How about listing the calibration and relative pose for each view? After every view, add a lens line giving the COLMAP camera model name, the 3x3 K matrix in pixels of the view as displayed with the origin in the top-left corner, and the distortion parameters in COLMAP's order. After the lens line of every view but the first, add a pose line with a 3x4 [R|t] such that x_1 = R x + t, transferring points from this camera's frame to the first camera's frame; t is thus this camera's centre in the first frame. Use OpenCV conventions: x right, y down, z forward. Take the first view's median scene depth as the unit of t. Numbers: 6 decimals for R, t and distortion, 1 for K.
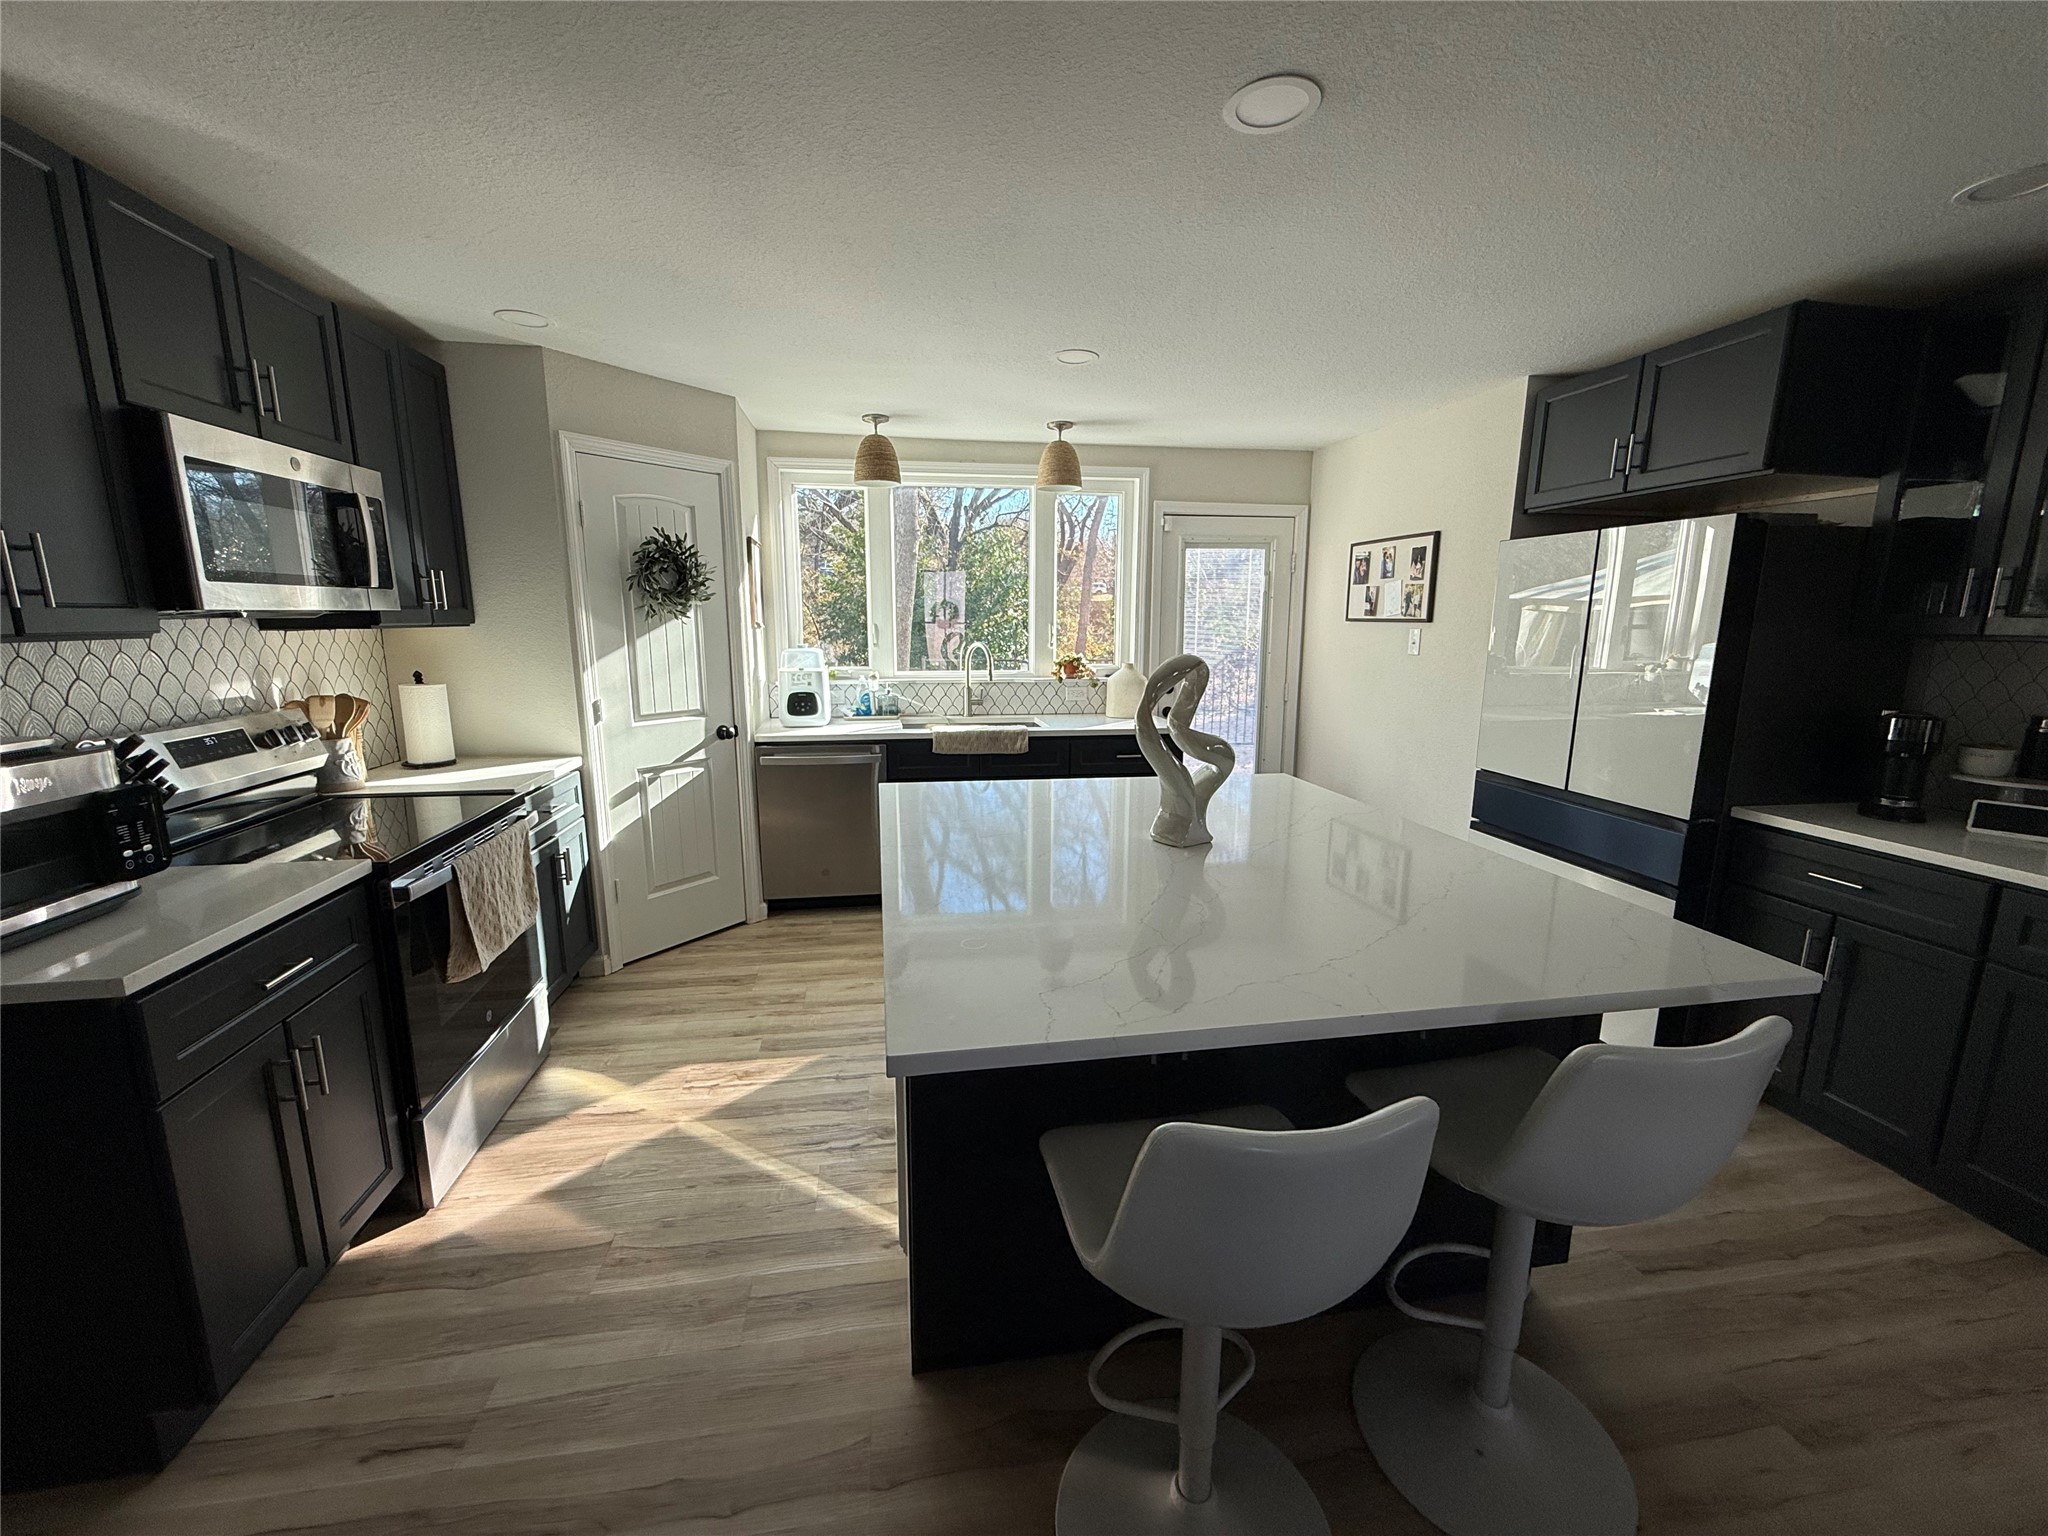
lens RADIAL K [[813.5, 0, 1017.7], [0, 813.5, 765.2], [0, 0, 1]] dist [-0.001873, 0.000220]
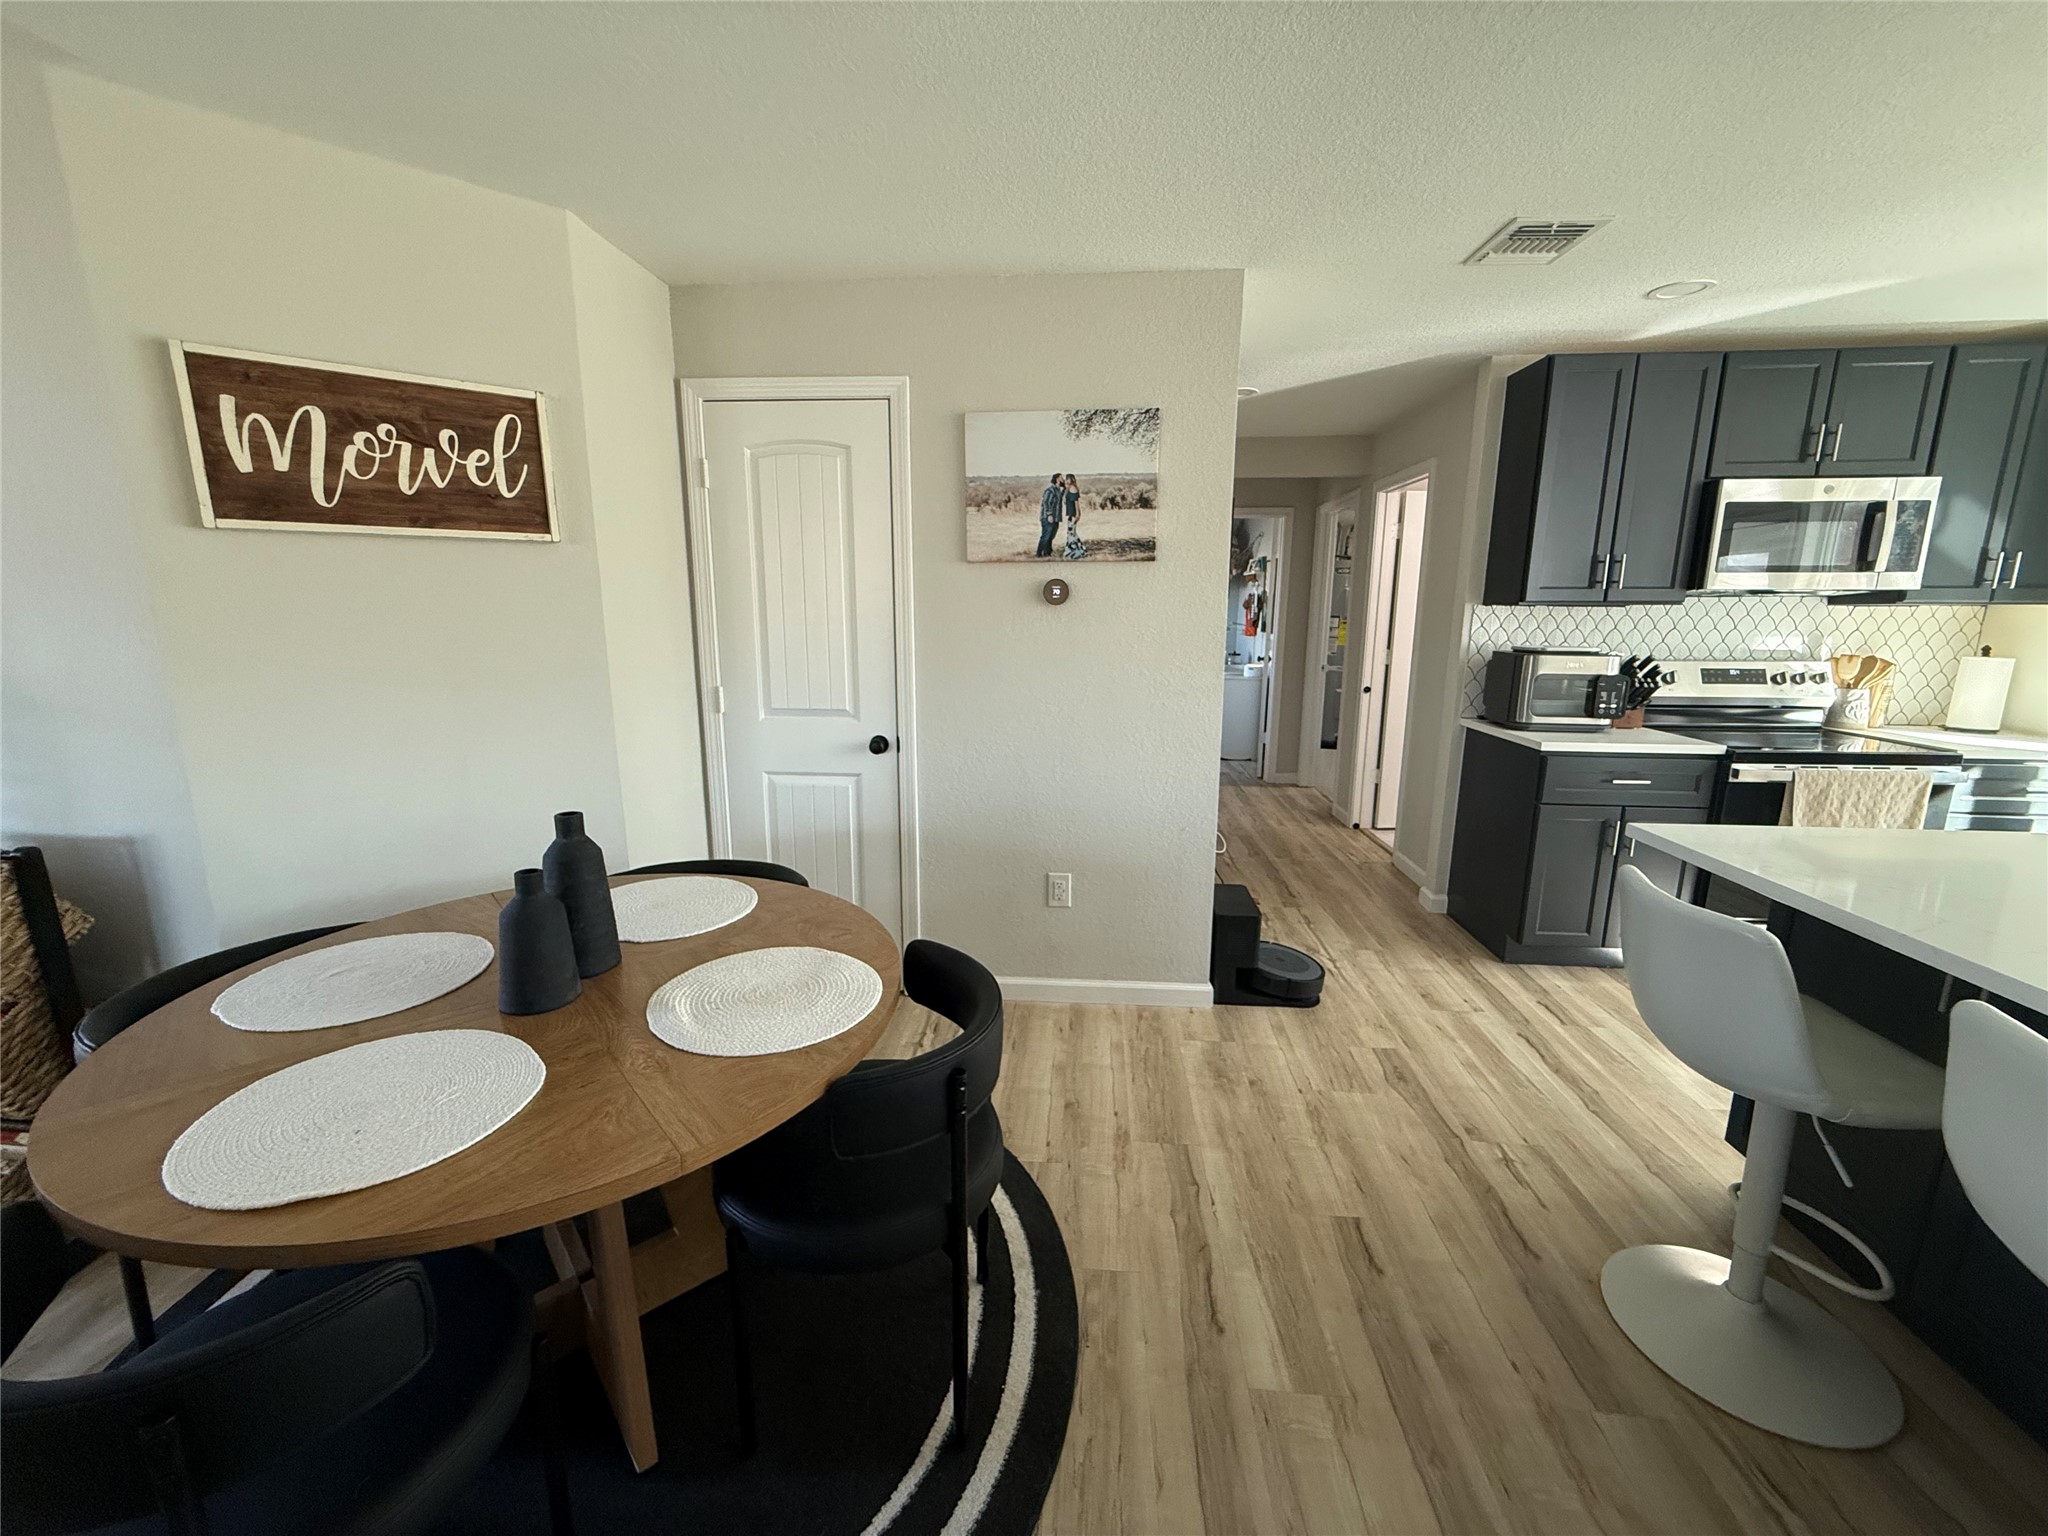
lens RADIAL K [[813.5, 0, 1017.8], [0, 813.5, 767.7], [0, 0, 1]] dist [-0.001873, 0.000220]
pose [[-0.251633, 0.184862, -0.950004, 0.678074], [-0.178463, 0.955894, 0.233278, 0.021262], [0.951227, 0.228240, -0.207543, 0.016999]]
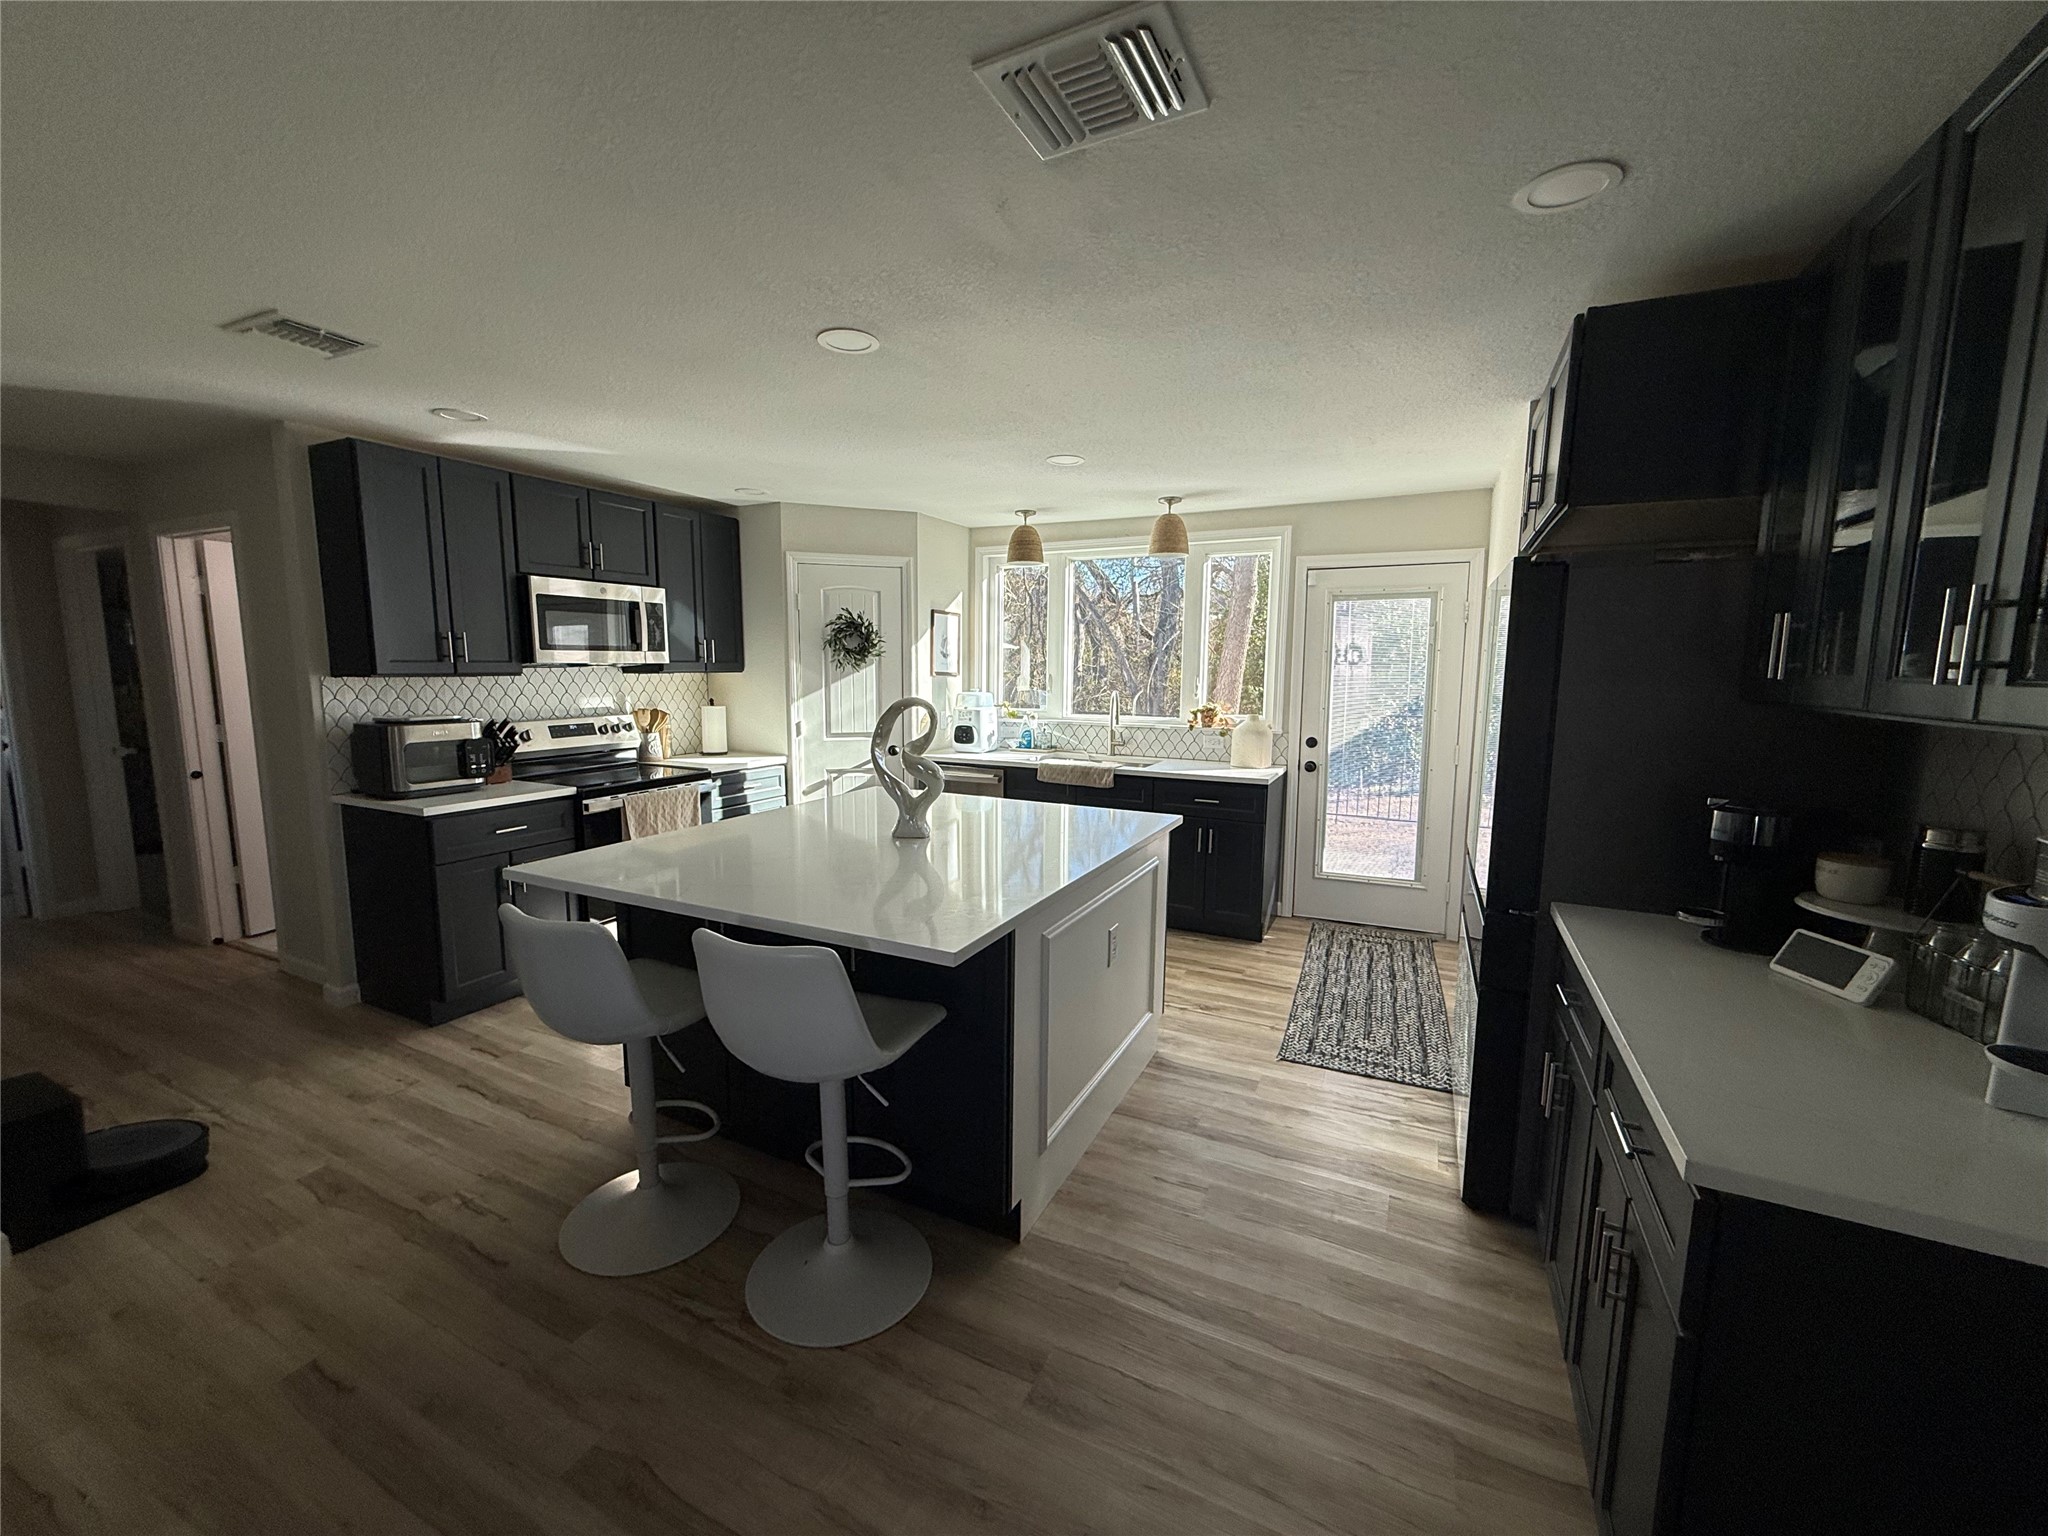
lens RADIAL K [[813.5, 0, 1018.8], [0, 813.5, 767.3], [0, 0, 1]] dist [-0.001873, 0.000220]
pose [[0.810325, 0.076868, -0.580917, 0.789163], [-0.110884, 0.993563, -0.023202, -0.004650], [0.575393, 0.083215, 0.813632, 0.000683]]
